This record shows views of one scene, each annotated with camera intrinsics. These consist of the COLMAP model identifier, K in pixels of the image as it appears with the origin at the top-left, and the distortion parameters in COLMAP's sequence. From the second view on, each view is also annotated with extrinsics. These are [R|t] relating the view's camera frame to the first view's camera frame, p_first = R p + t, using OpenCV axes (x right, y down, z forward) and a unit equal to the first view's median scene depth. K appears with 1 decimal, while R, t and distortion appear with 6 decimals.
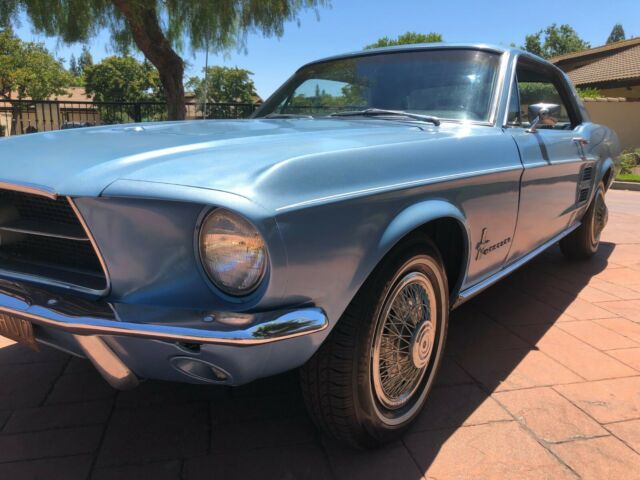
lens RADIAL K [[530.4, 0, 314.6], [0, 530.4, 237.8], [0, 0, 1]] dist [0.016880, -0.011867]
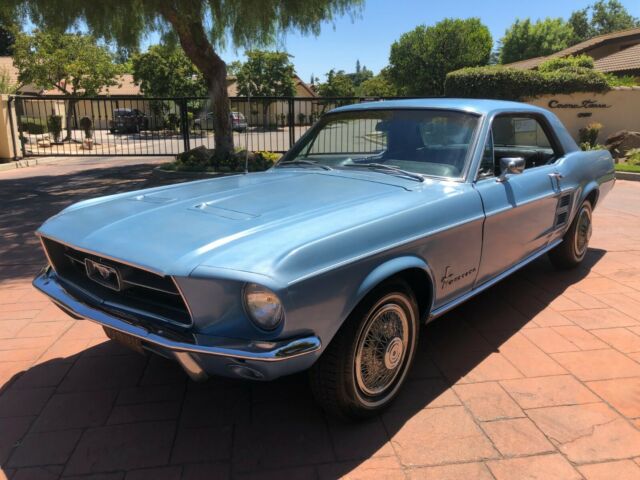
lens RADIAL K [[530.4, 0, 318.7], [0, 530.4, 235.9], [0, 0, 1]] dist [0.016880, -0.011867]
pose [[0.997614, 0.004438, -0.068893, 0.054766], [-0.001752, 0.999238, 0.038996, -0.103667], [0.069013, -0.038782, 0.996862, -0.269511]]
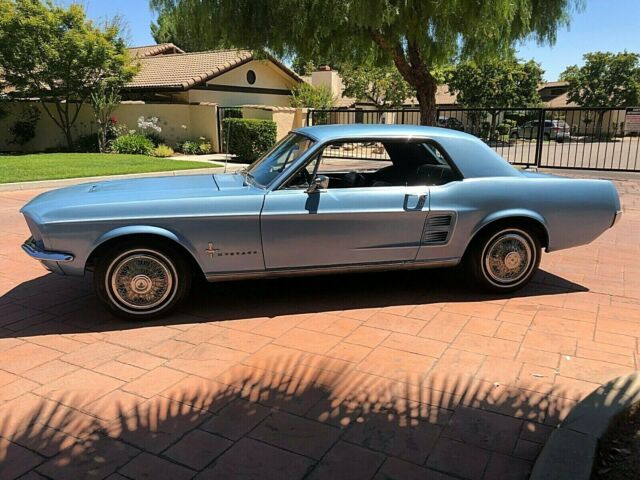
lens RADIAL K [[530.4, 0, 320.4], [0, 530.4, 240.5], [0, 0, 1]] dist [0.016880, -0.011867]
pose [[0.752389, 0.142648, -0.643088, 1.333750], [-0.121730, 0.989566, 0.077084, -0.161625], [0.647373, 0.020285, 0.761903, -0.188283]]
